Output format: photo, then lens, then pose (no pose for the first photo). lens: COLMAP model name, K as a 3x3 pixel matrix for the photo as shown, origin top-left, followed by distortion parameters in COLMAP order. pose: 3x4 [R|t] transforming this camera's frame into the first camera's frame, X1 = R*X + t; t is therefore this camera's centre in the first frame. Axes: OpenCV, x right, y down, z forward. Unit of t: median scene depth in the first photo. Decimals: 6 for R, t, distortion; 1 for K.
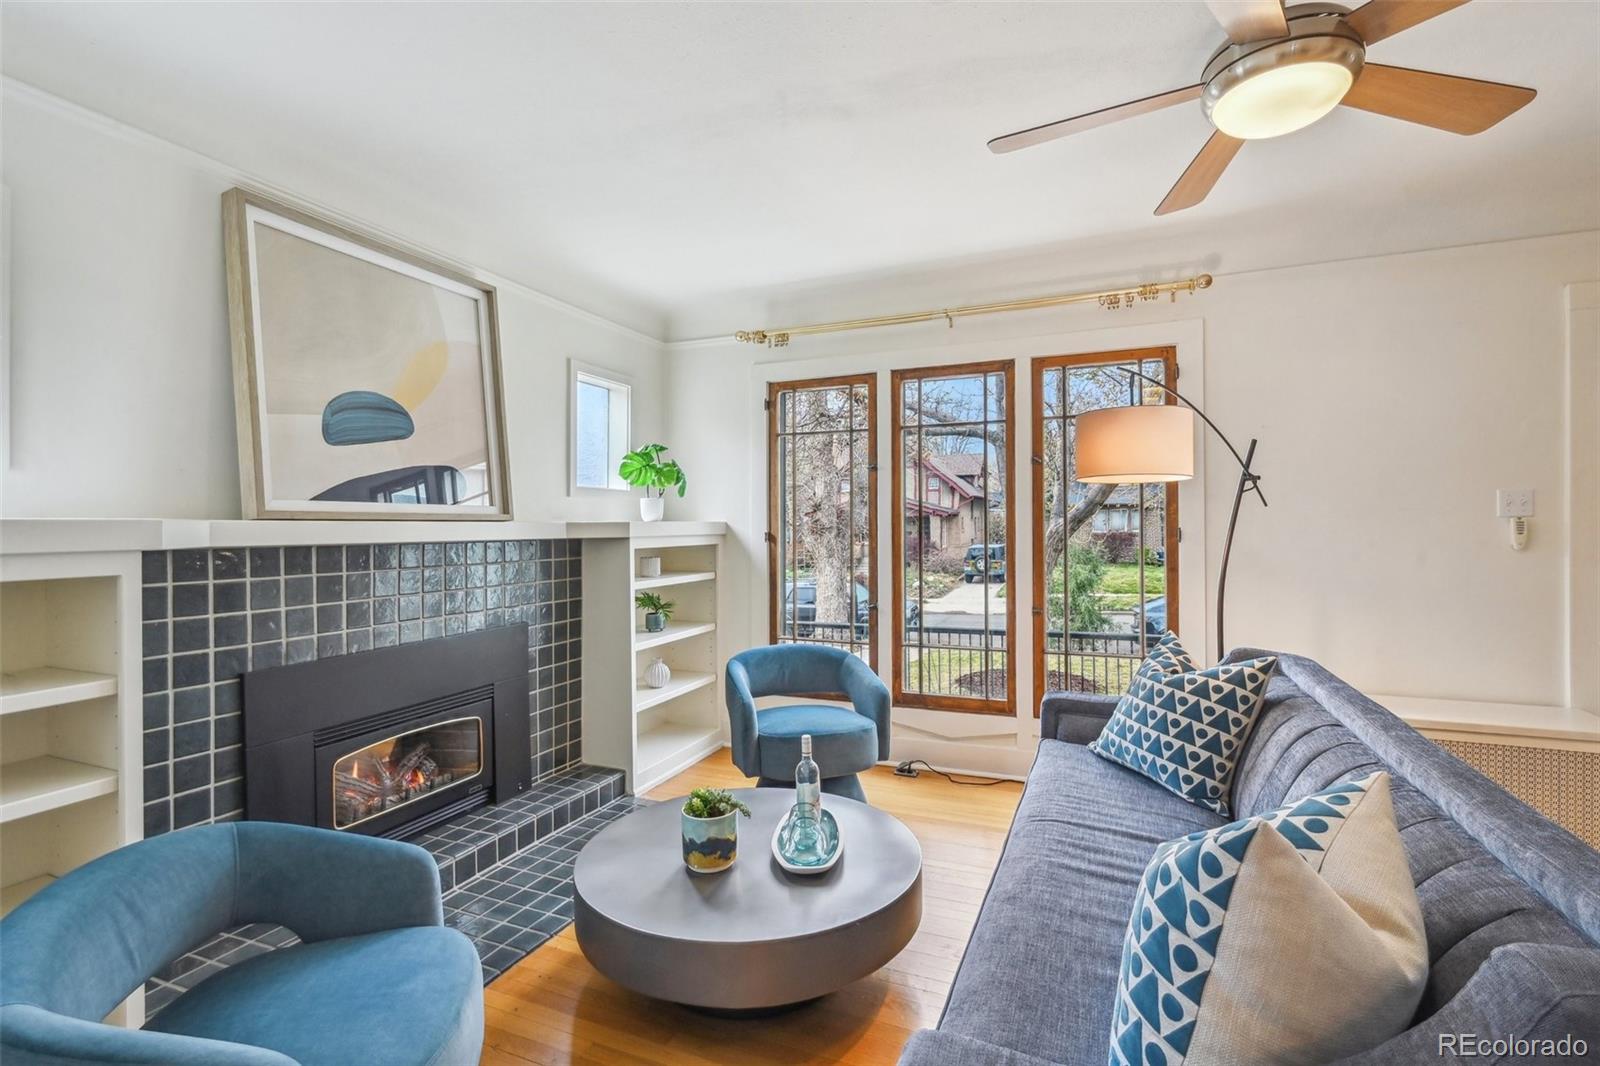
lens RADIAL K [[712.5, 0, 800.0], [0, 712.5, 533.0], [0, 0, 1]] dist [0.000315, -0.000066]
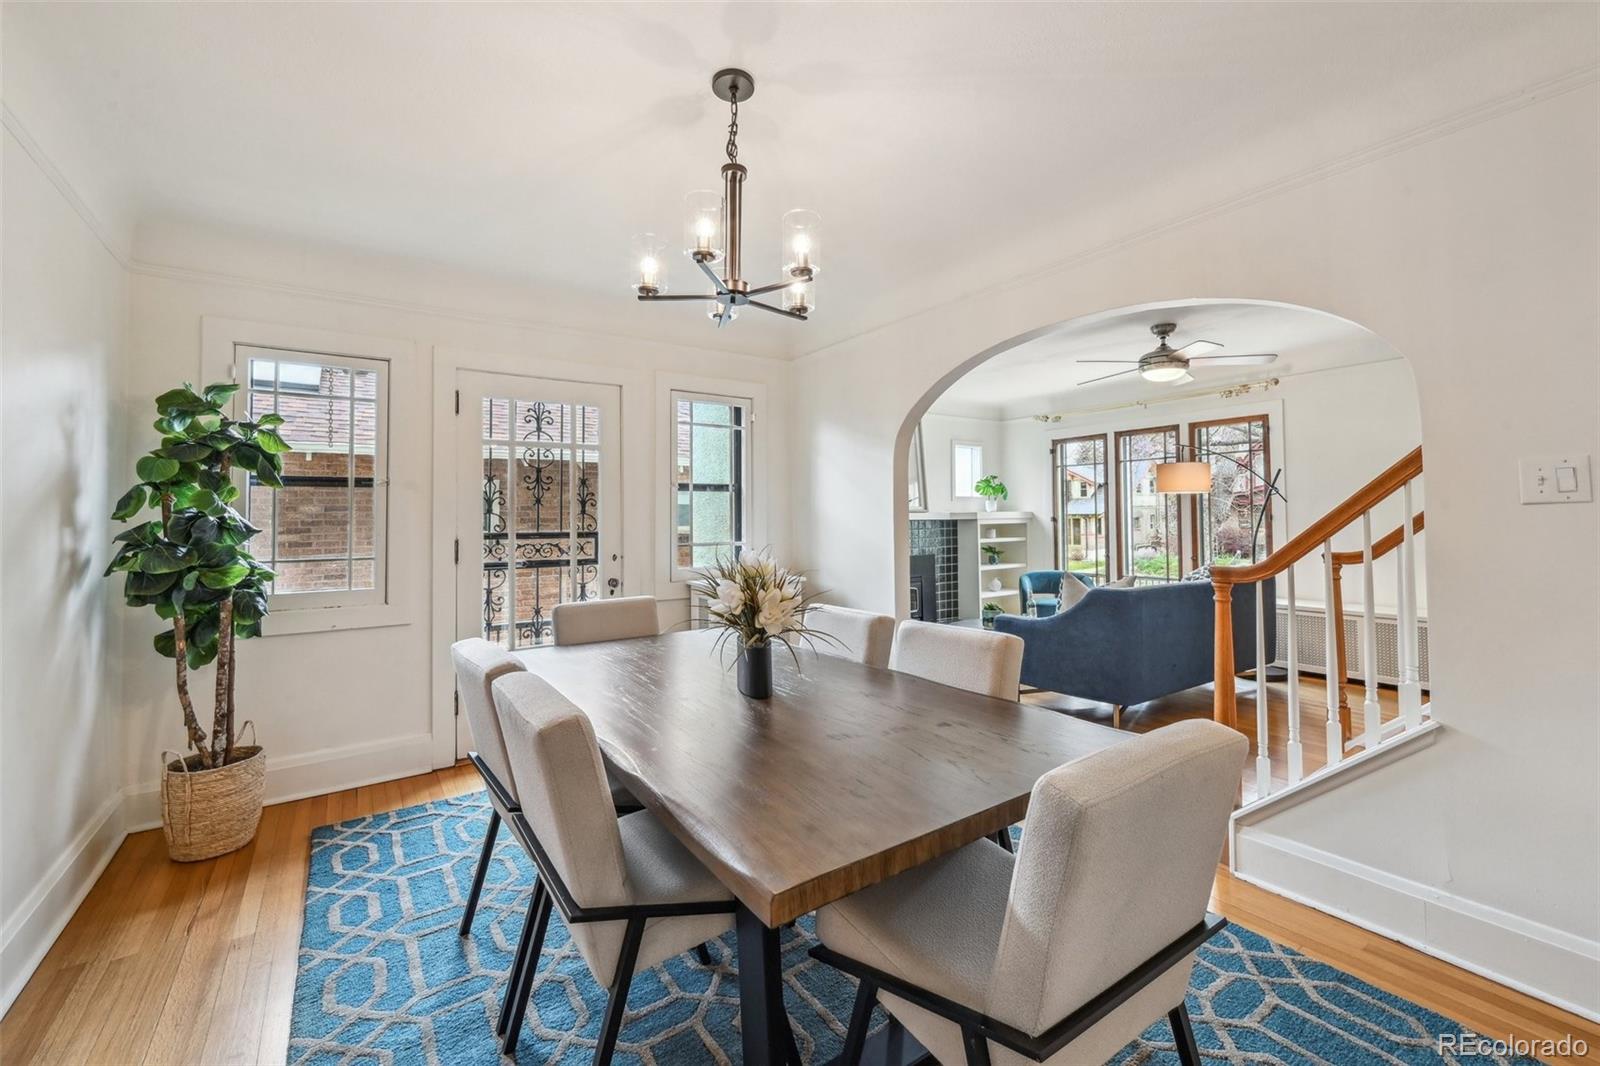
lens RADIAL K [[658.5, 0, 804.8], [0, 658.5, 513.7], [0, 0, 1]] dist [-0.001074, 0.000077]
pose [[0.838861, -0.007518, -0.544294, 0.400081], [0.004442, 0.999966, -0.006966, 0.001043], [0.544328, 0.003426, 0.838866, -0.960403]]
